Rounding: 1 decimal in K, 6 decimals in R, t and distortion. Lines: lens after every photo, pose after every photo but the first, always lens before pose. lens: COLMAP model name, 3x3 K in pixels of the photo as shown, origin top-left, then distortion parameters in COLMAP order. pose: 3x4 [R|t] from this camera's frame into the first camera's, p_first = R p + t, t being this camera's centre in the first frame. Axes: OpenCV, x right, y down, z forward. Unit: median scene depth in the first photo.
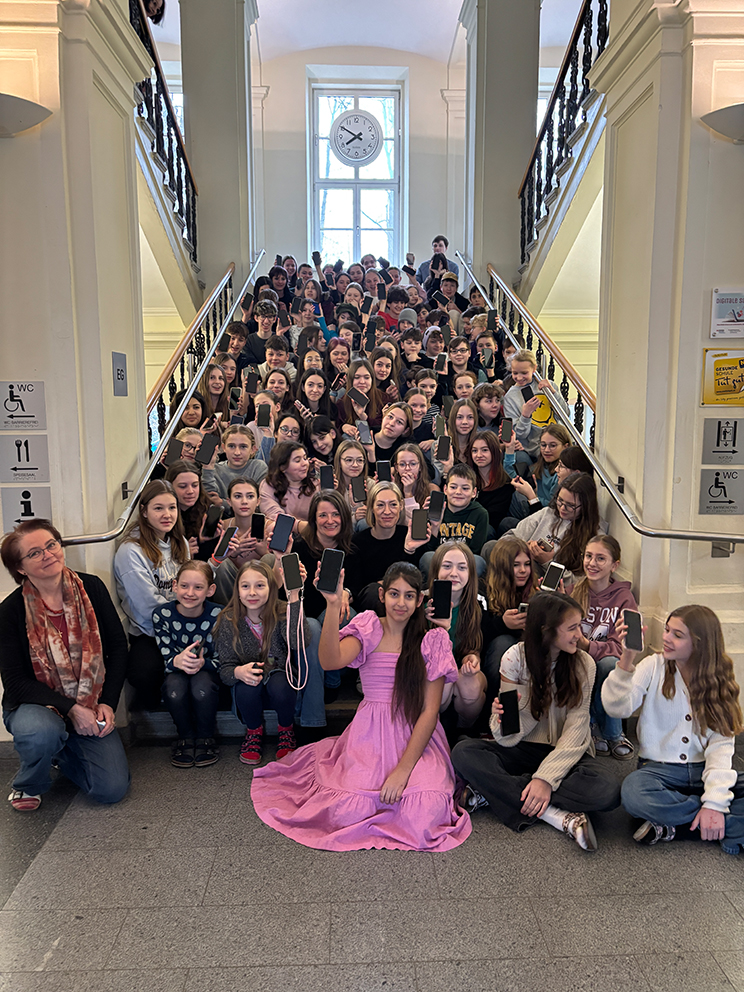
lens RADIAL K [[751.5, 0, 371.2], [0, 751.5, 492.6], [0, 0, 1]] dist [0.010937, -0.003795]
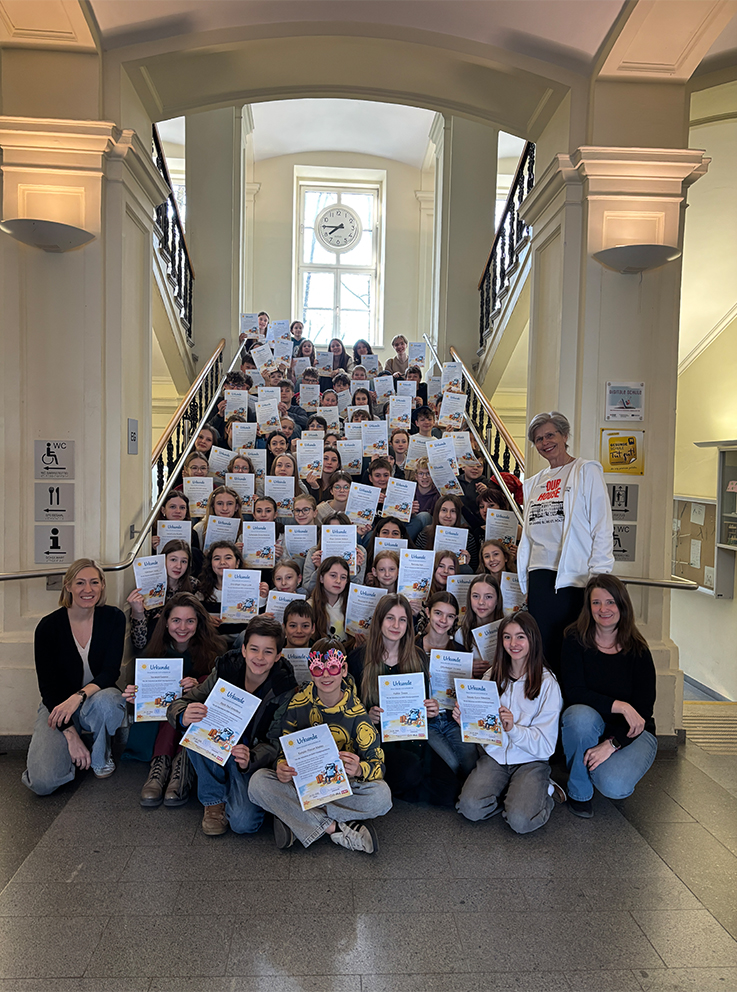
lens RADIAL K [[751.5, 0, 368.6], [0, 751.5, 500.7], [0, 0, 1]] dist [0.010937, -0.003795]
pose [[0.999429, 0.023554, 0.024230, 0.012172], [-0.021658, 0.996893, -0.075736, 0.016964], [-0.025938, 0.075168, 0.996834, -0.120766]]
